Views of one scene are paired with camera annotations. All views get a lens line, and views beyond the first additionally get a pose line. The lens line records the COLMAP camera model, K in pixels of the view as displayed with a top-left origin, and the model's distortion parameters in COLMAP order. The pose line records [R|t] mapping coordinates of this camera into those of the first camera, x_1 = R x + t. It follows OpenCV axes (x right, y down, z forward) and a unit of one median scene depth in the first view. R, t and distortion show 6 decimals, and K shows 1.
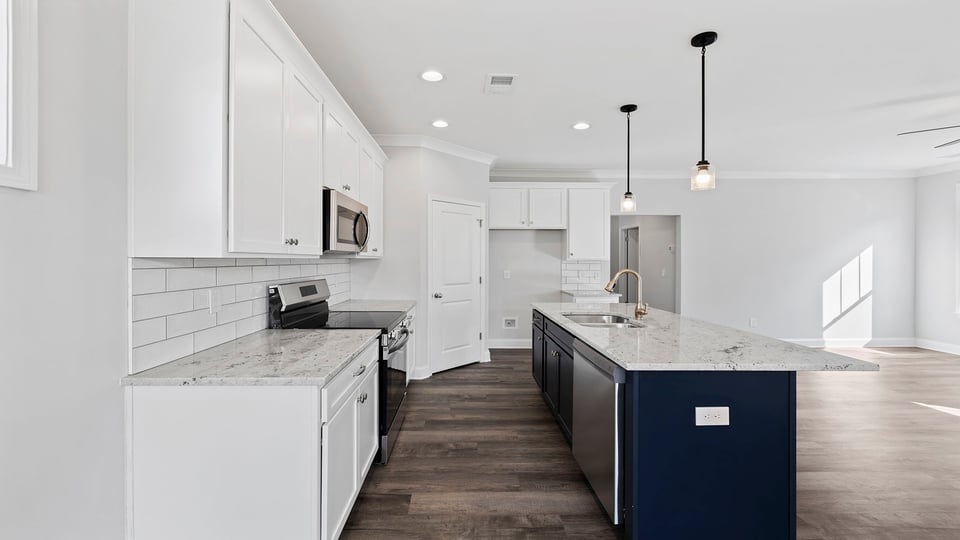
lens RADIAL K [[409.4, 0, 471.7], [0, 409.4, 260.6], [0, 0, 1]] dist [0.001173, -0.000373]
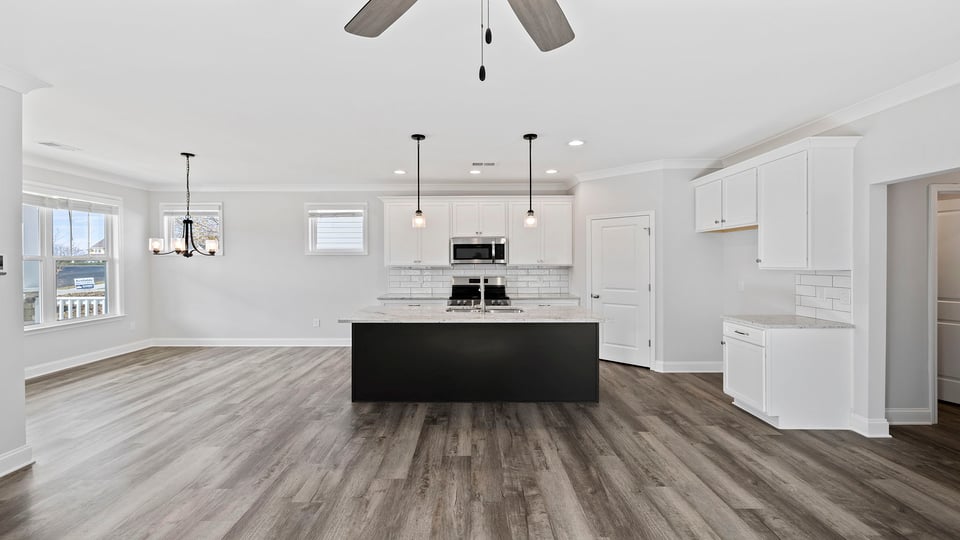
lens RADIAL K [[410.7, 0, 472.0], [0, 410.7, 263.7], [0, 0, 1]] dist [0.000578, -0.000018]
pose [[-0.024332, 0.001179, -0.999703, 1.074510], [0.001008, 0.999999, 0.001154, -0.013428], [0.999703, -0.000980, -0.024333, 0.605127]]
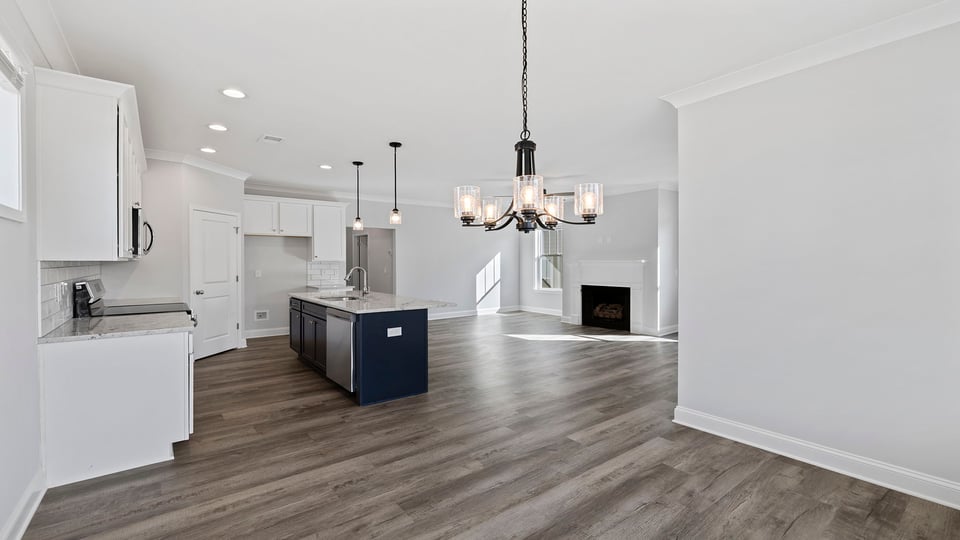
lens RADIAL K [[410.7, 0, 472.0], [0, 410.7, 263.7], [0, 0, 1]] dist [0.000578, -0.000018]
pose [[0.809107, -0.007274, 0.587617, -0.129536], [0.004470, 0.999971, 0.006224, 0.000181], [-0.587645, -0.002409, 0.809116, -0.359989]]
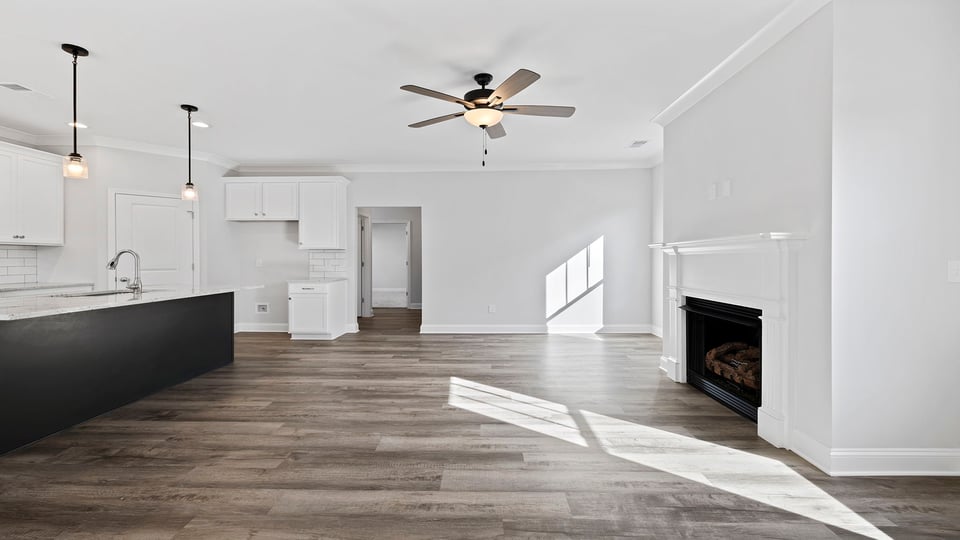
lens RADIAL K [[409.4, 0, 471.7], [0, 409.4, 260.6], [0, 0, 1]] dist [0.001173, -0.000373]
pose [[0.998568, -0.001639, -0.053474, 0.849355], [0.001792, 0.999994, 0.002813, 0.030258], [0.053470, -0.002905, 0.998565, -0.055388]]
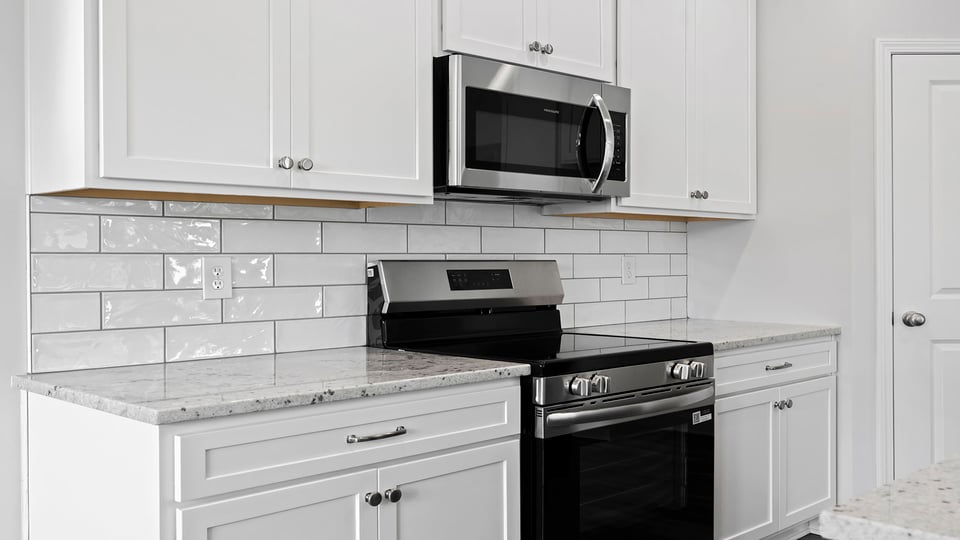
lens RADIAL K [[943.8, 0, 470.2], [0, 943.8, 256.2], [0, 0, 1]] dist [-0.001108, 0.000738]
pose [[0.691566, -0.003928, -0.722303, 0.226124], [0.002288, 0.999992, -0.003247, 0.029369], [0.722310, 0.000593, 0.691569, 0.140470]]
